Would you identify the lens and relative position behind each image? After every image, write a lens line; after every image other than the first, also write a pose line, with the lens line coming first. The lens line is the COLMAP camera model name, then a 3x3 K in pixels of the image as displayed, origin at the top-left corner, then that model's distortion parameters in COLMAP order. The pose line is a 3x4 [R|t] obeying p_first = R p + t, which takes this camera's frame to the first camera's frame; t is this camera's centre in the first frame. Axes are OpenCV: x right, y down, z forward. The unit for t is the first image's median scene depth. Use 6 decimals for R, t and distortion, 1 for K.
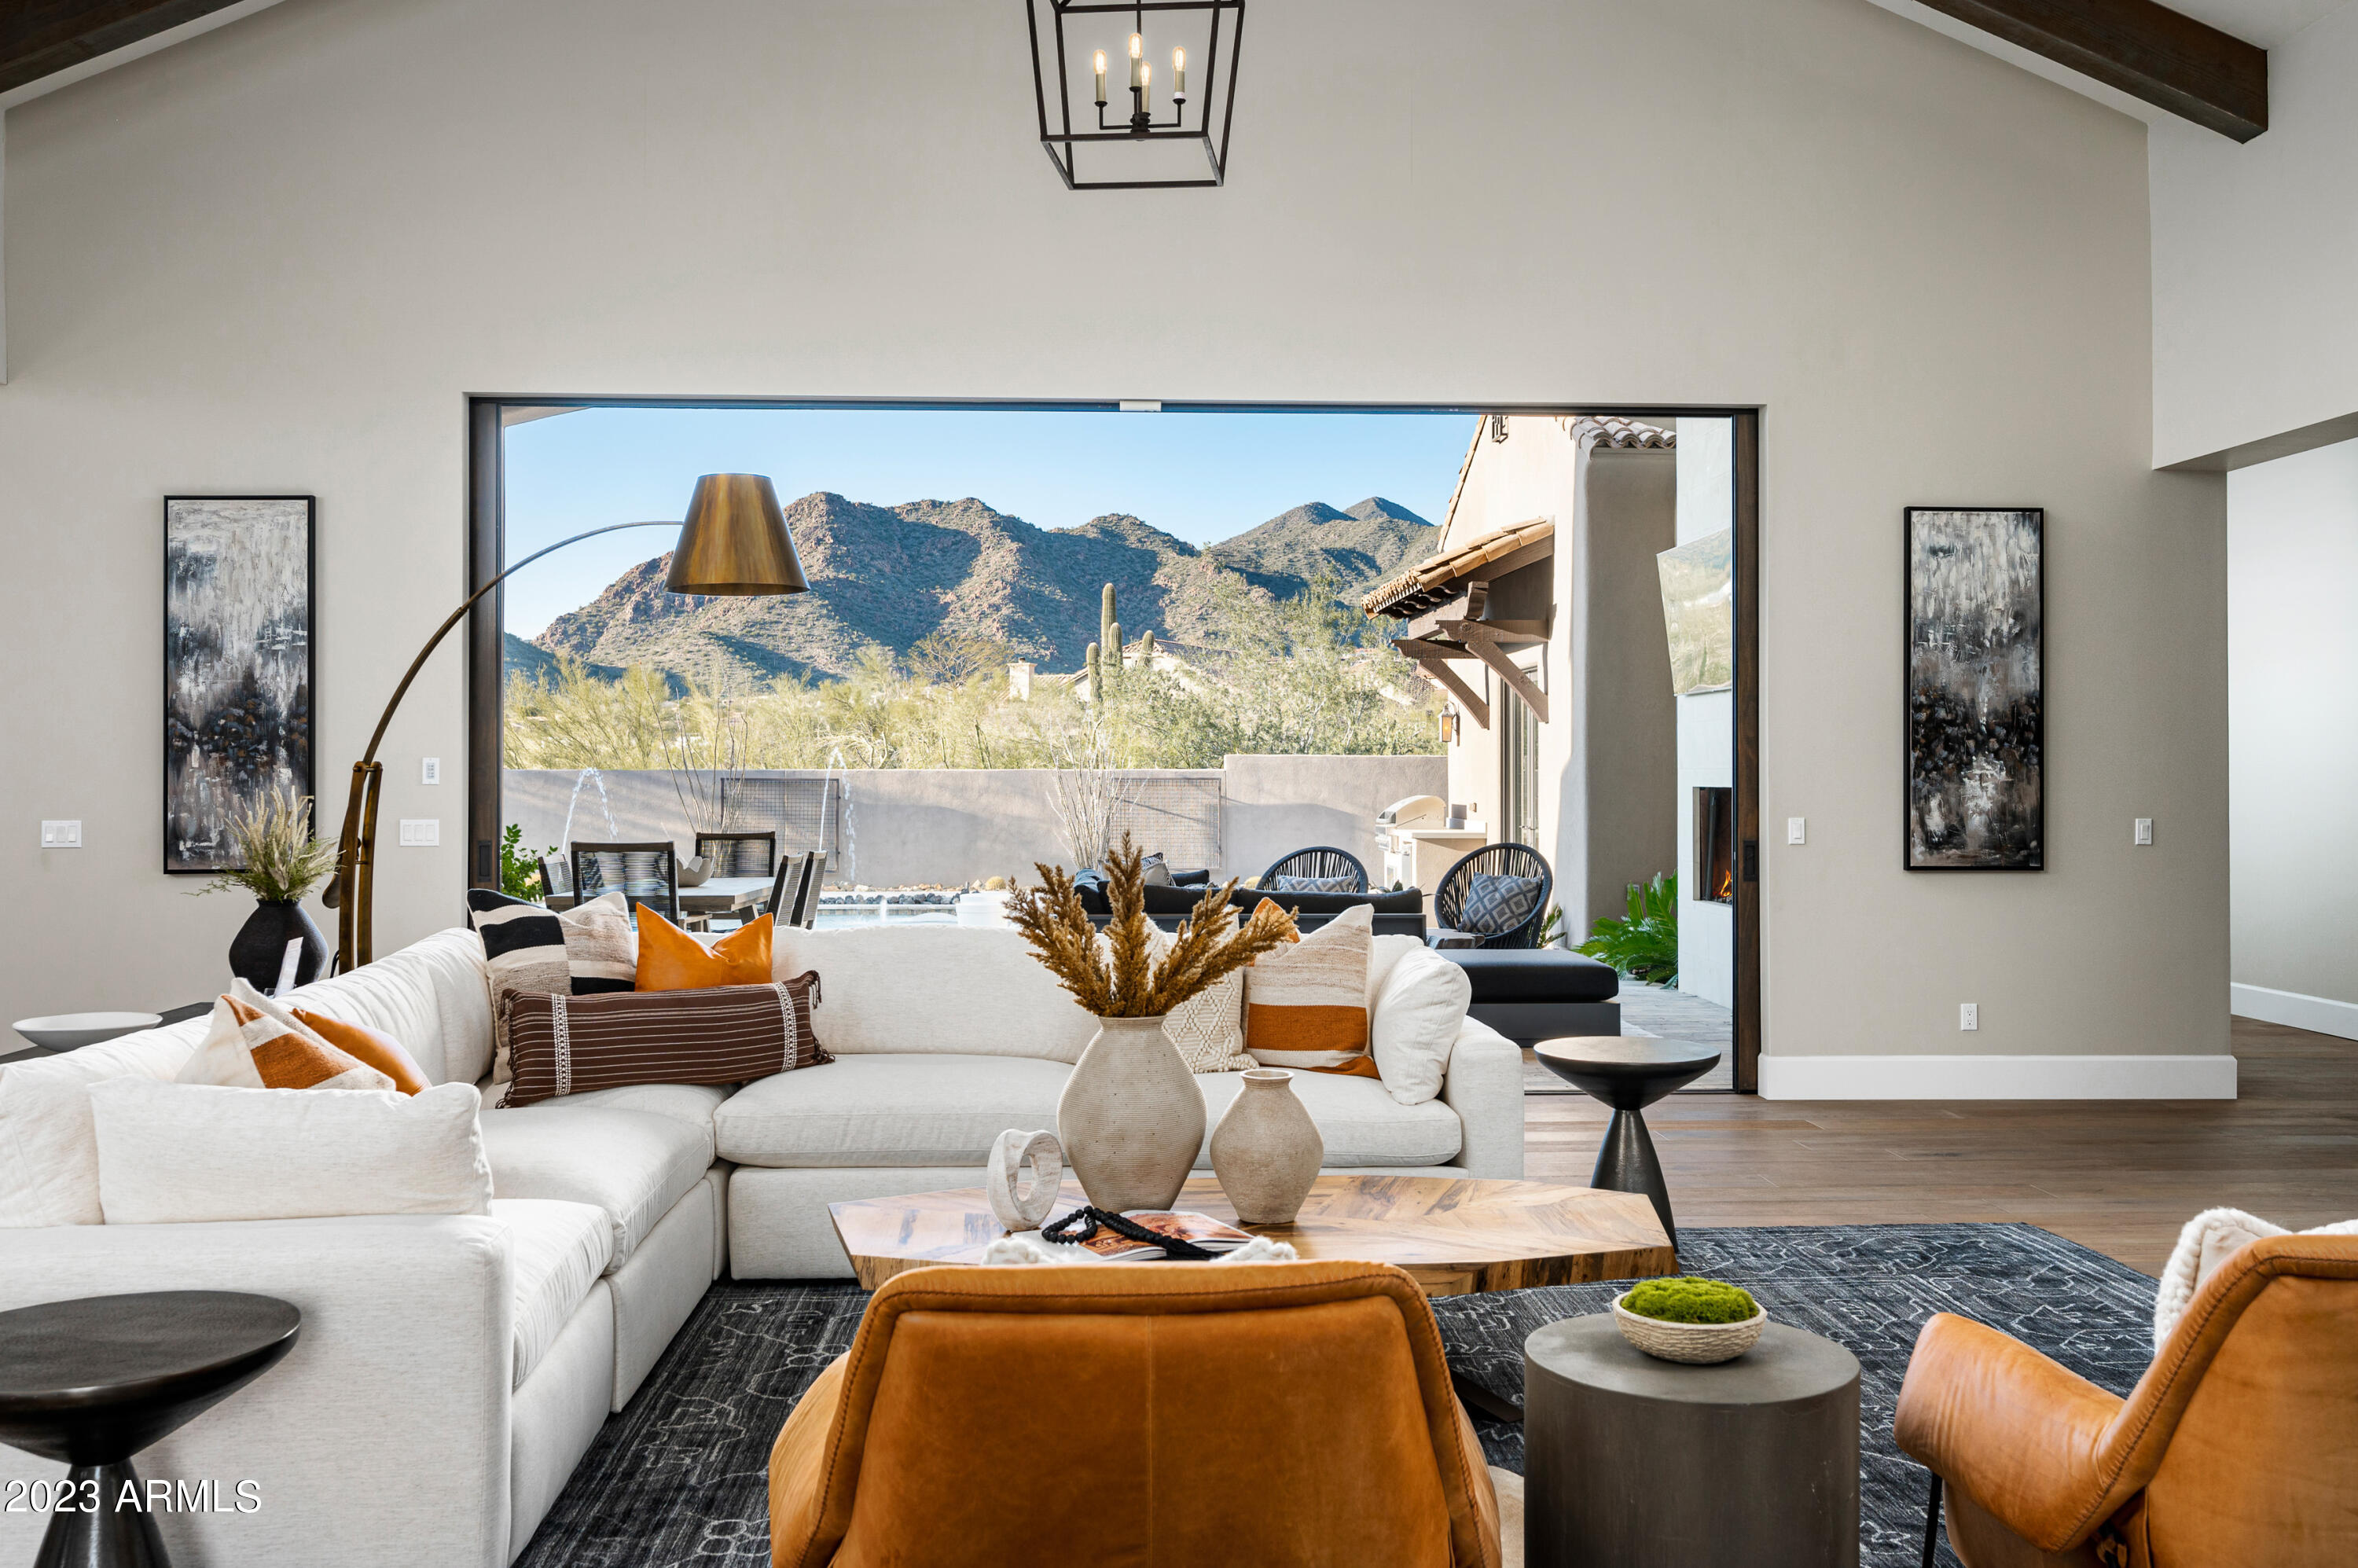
lens RADIAL K [[2066.2, 0, 1250.1], [0, 2066.2, 778.4], [0, 0, 1]] dist [-0.005322, -0.006504]
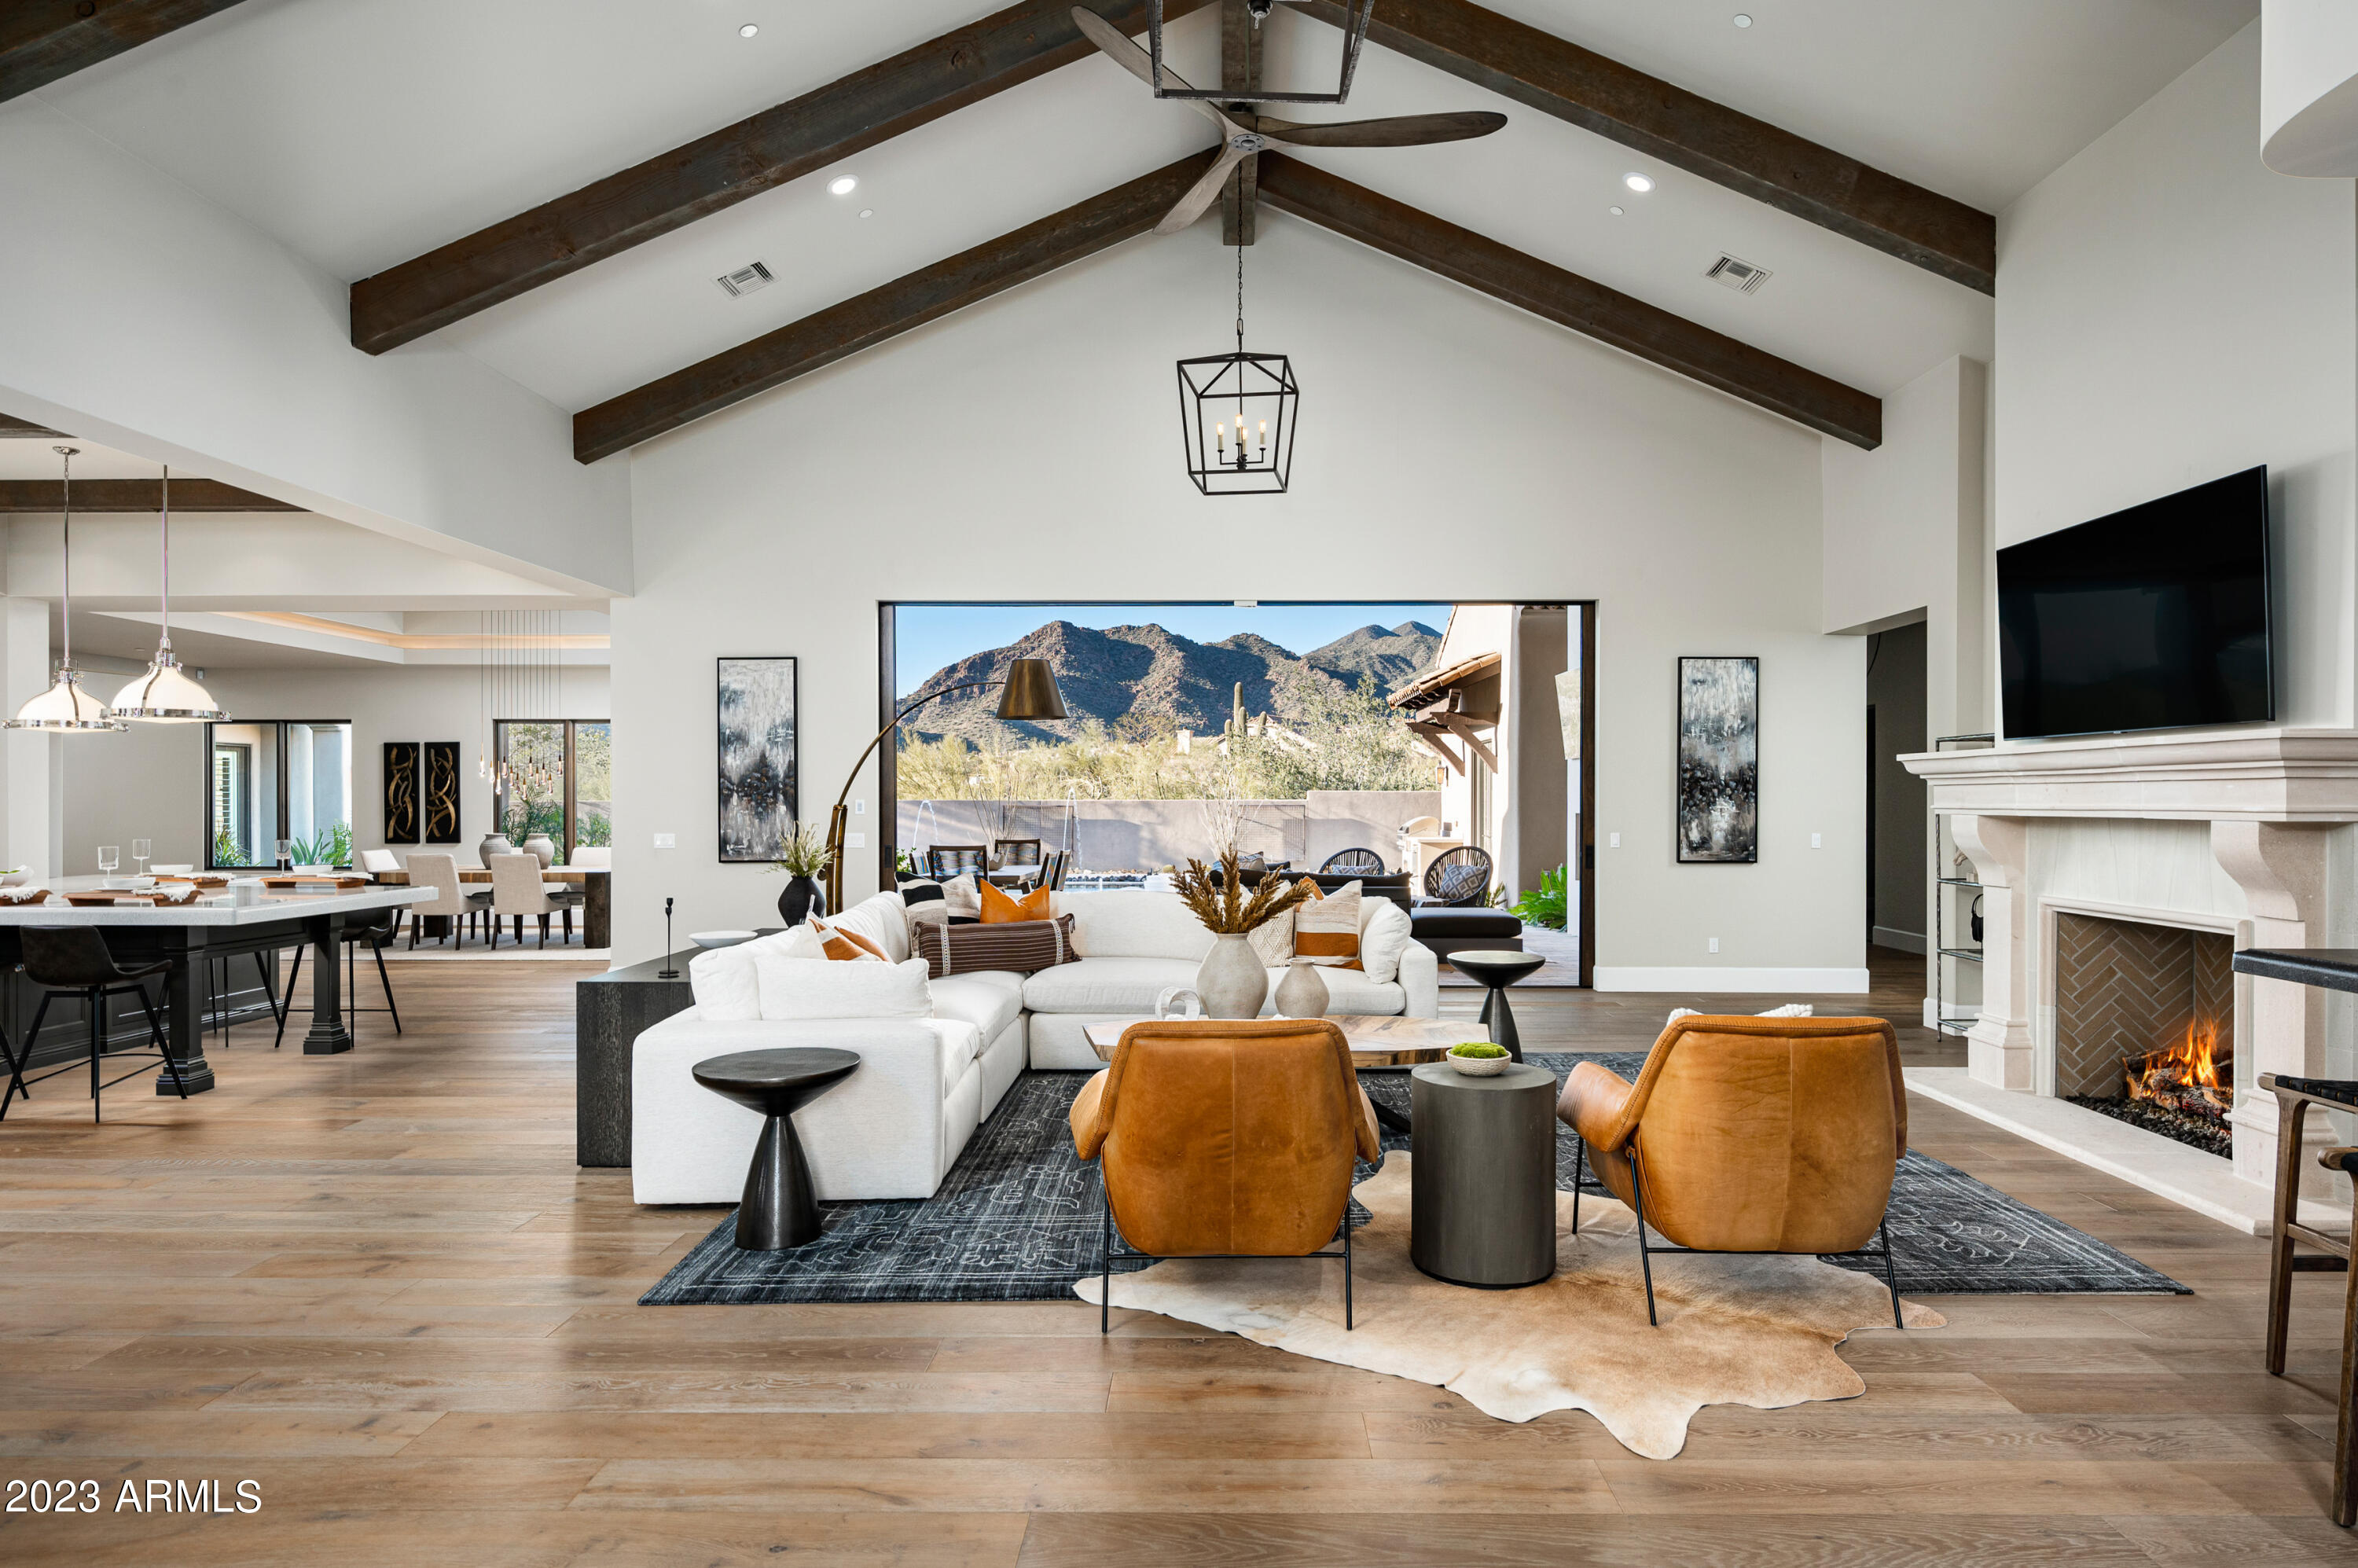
lens RADIAL K [[1327.6, 0, 1254.9], [0, 1327.6, 820.0], [0, 0, 1]] dist [0.000808, -0.000002]
pose [[0.998330, 0.000635, -0.057773, 0.022239], [0.000136, 0.999911, 0.013343, -0.007519], [0.057776, -0.013329, 0.998241, -0.158415]]
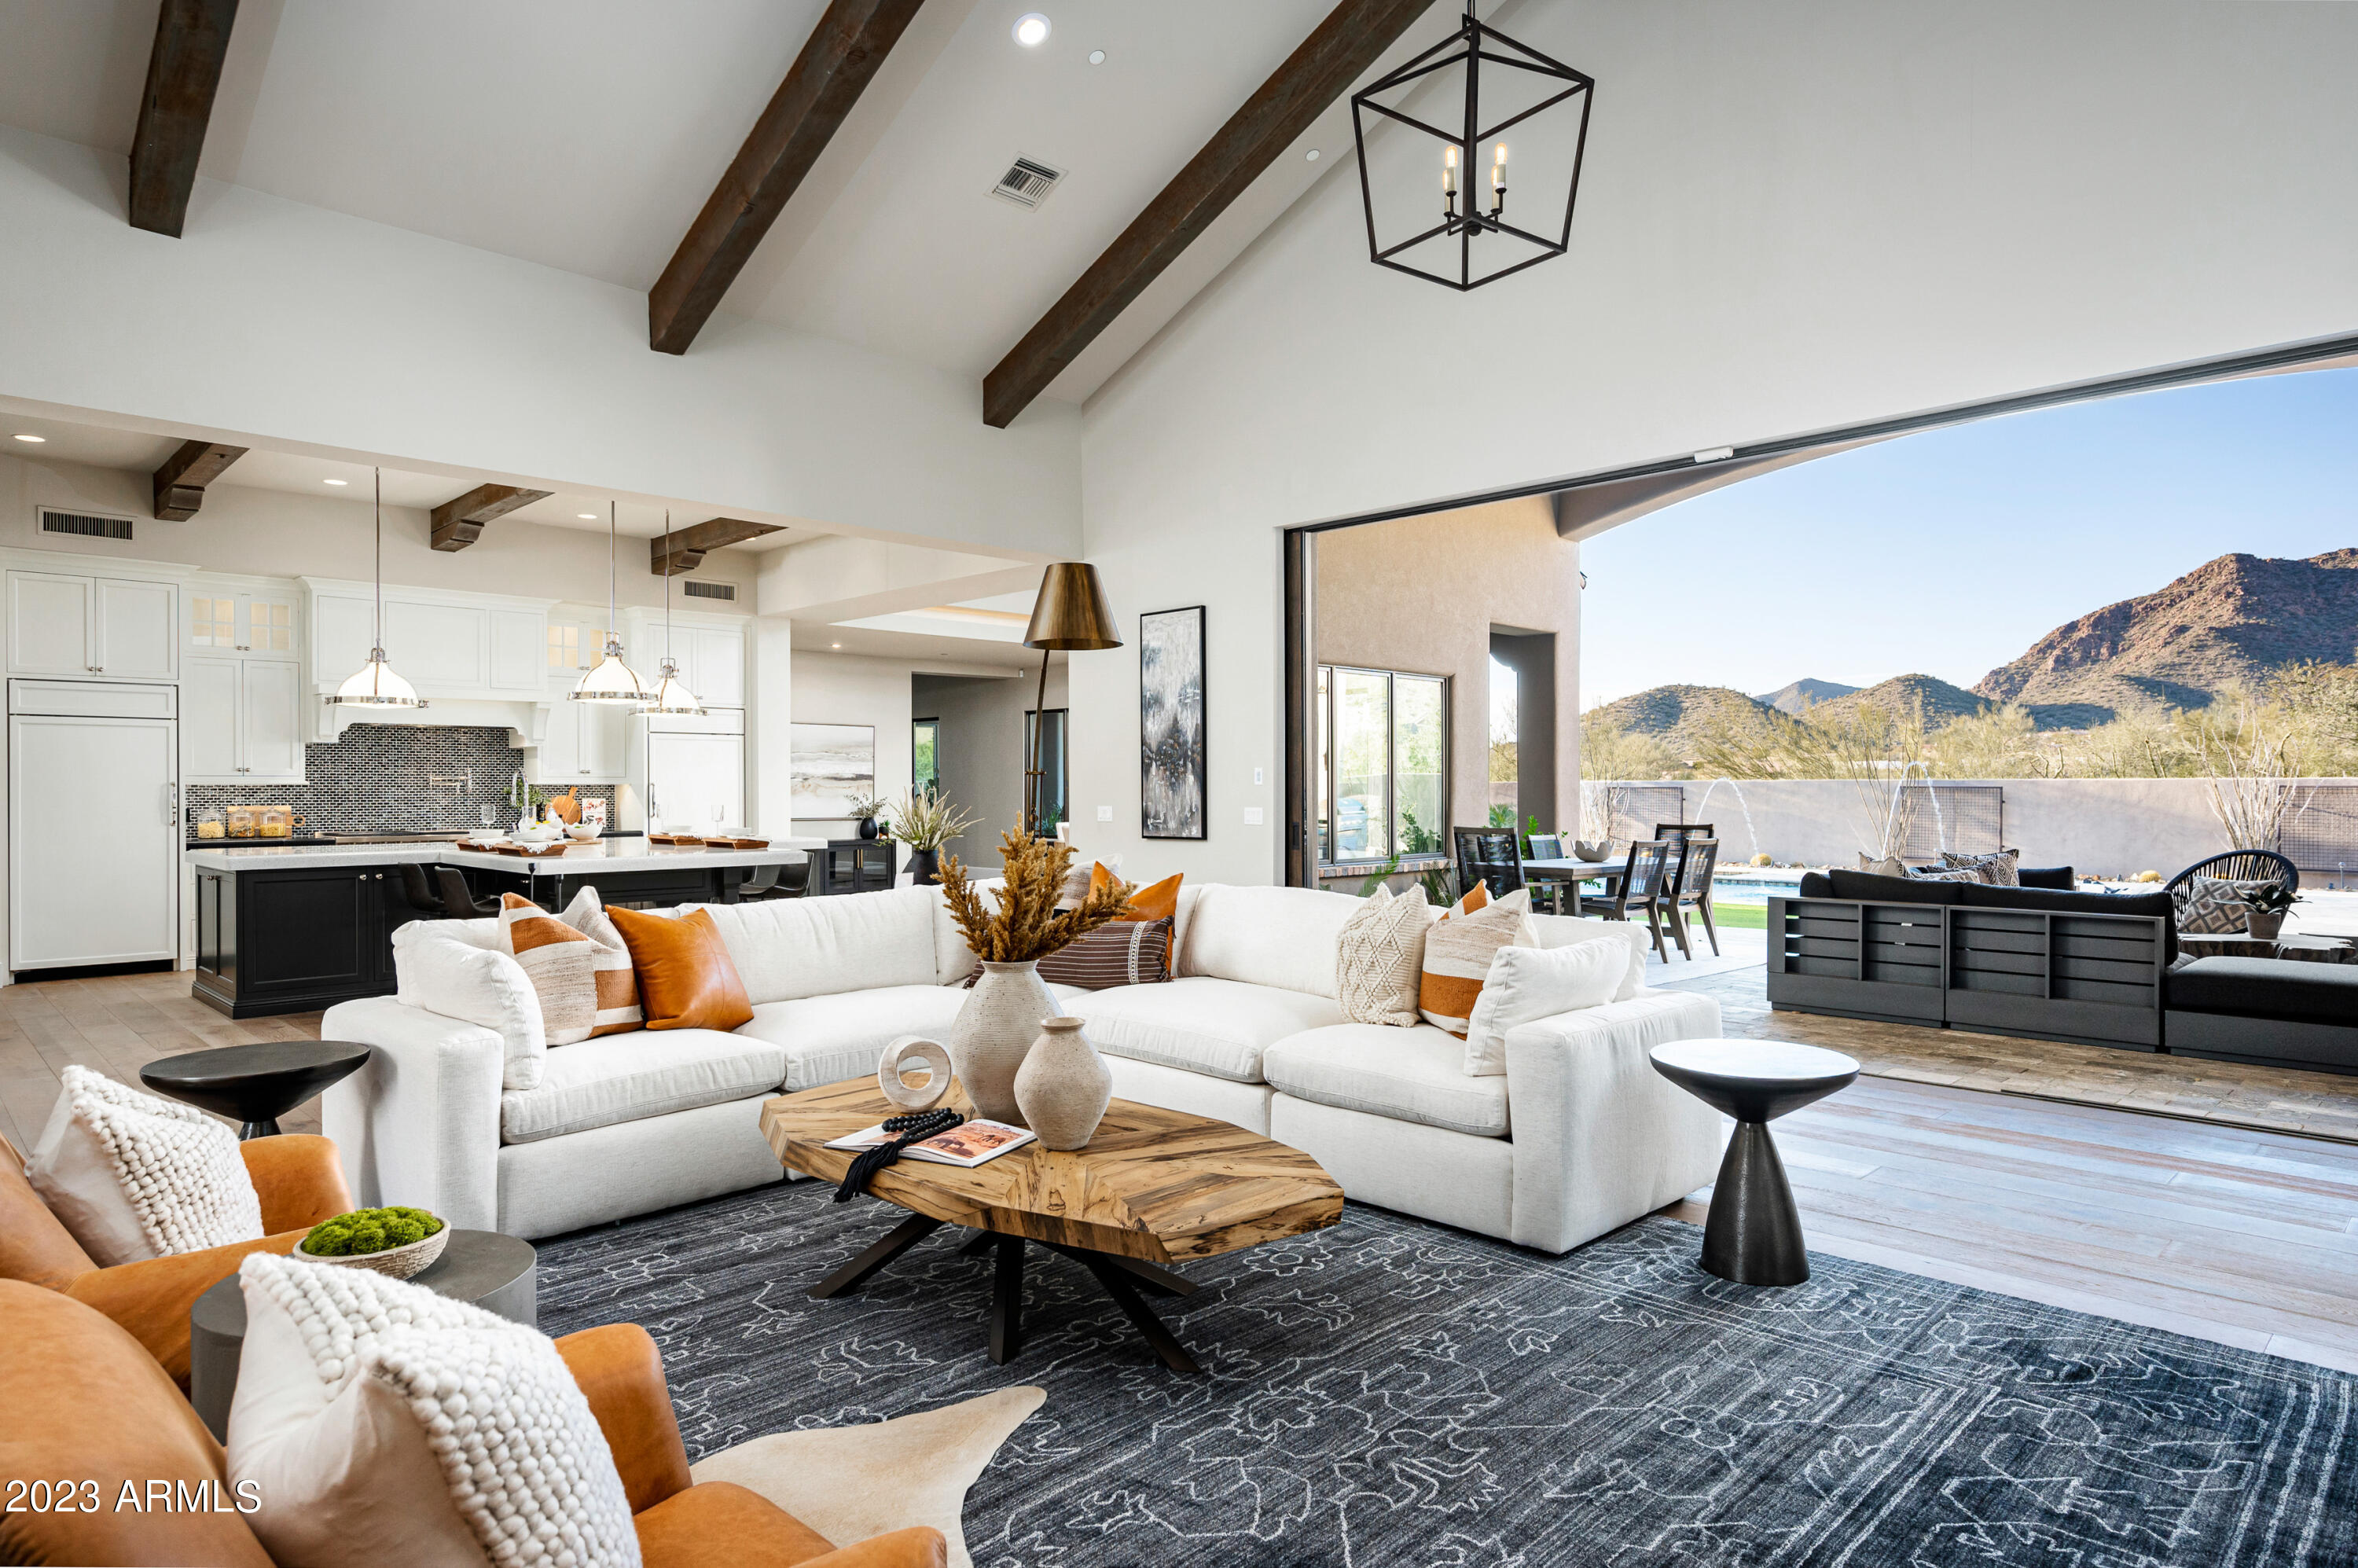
lens RADIAL K [[1379.9, 0, 1178.3], [0, 1379.9, 807.3], [0, 0, 1]] dist [-0.001722, -0.000656]
pose [[0.655588, 0.009008, -0.755065, 0.342077], [0.000646, 0.999922, 0.012490, 0.006660], [0.755119, -0.008677, 0.655531, 0.276892]]
